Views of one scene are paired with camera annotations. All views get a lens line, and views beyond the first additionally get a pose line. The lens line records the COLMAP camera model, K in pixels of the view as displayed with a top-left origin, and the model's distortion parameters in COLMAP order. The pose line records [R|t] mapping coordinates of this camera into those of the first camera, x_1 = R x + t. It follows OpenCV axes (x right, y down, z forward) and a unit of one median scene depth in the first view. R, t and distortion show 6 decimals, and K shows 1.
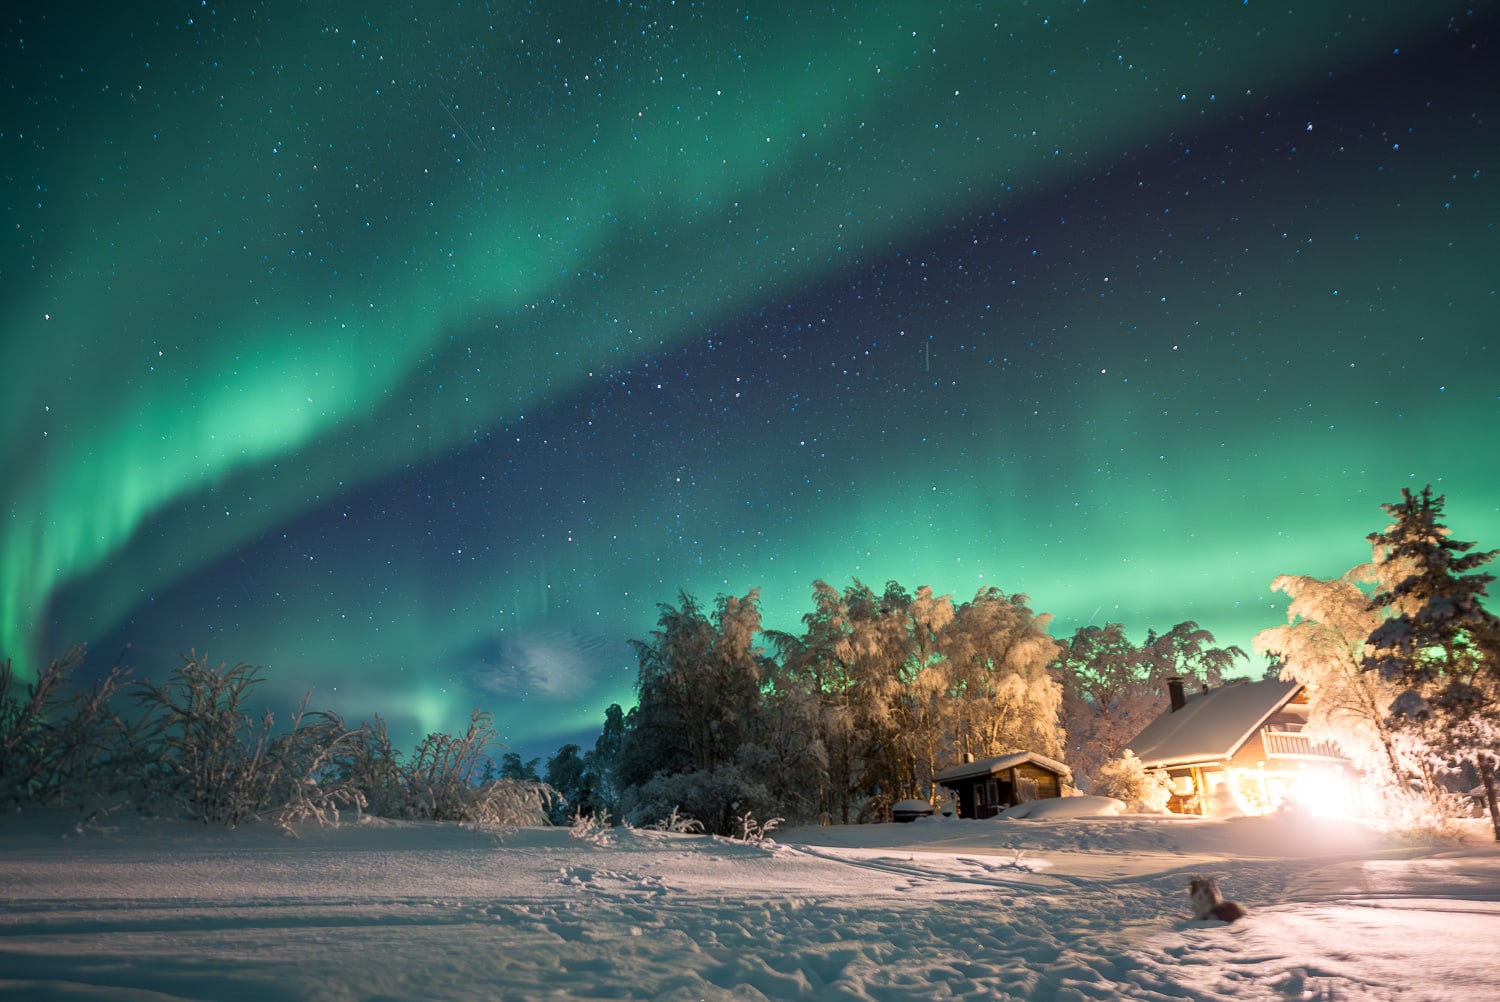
lens RADIAL K [[854.7, 0, 750.0], [0, 854.7, 501.0], [0, 0, 1]] dist [-0.058387, 0.036151]
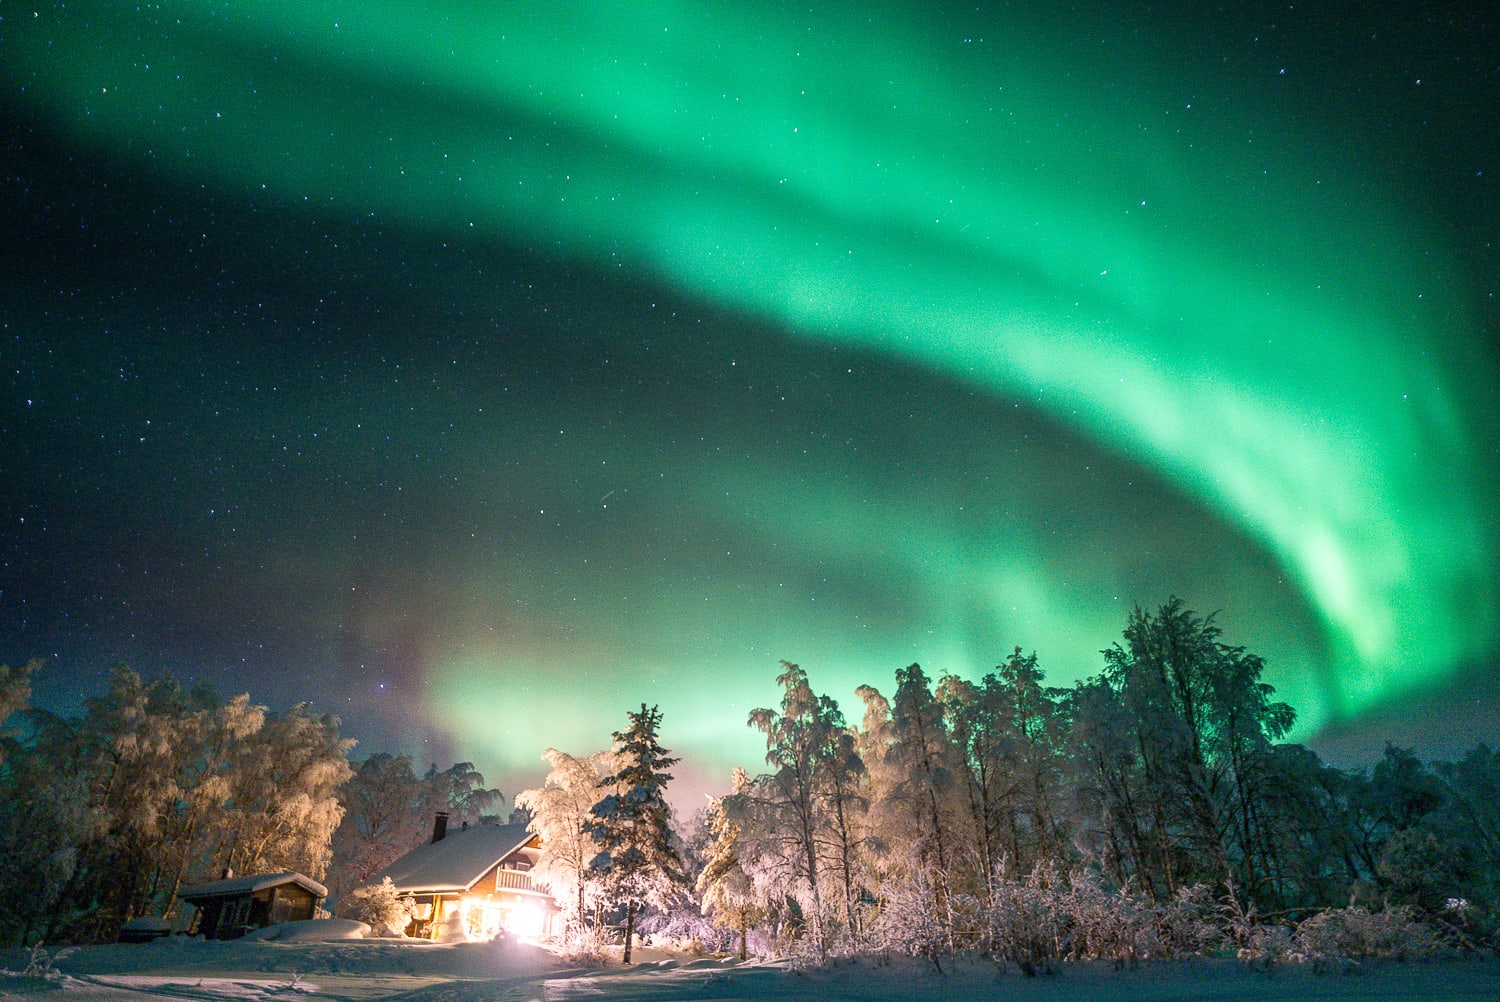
lens RADIAL K [[854.7, 0, 750.0], [0, 854.7, 501.0], [0, 0, 1]] dist [-0.058387, 0.036151]
pose [[0.684469, 0.334505, 0.647772, -0.139482], [-0.257615, 0.942178, -0.214325, -0.074831], [-0.682009, -0.020177, 0.731065, -0.166516]]
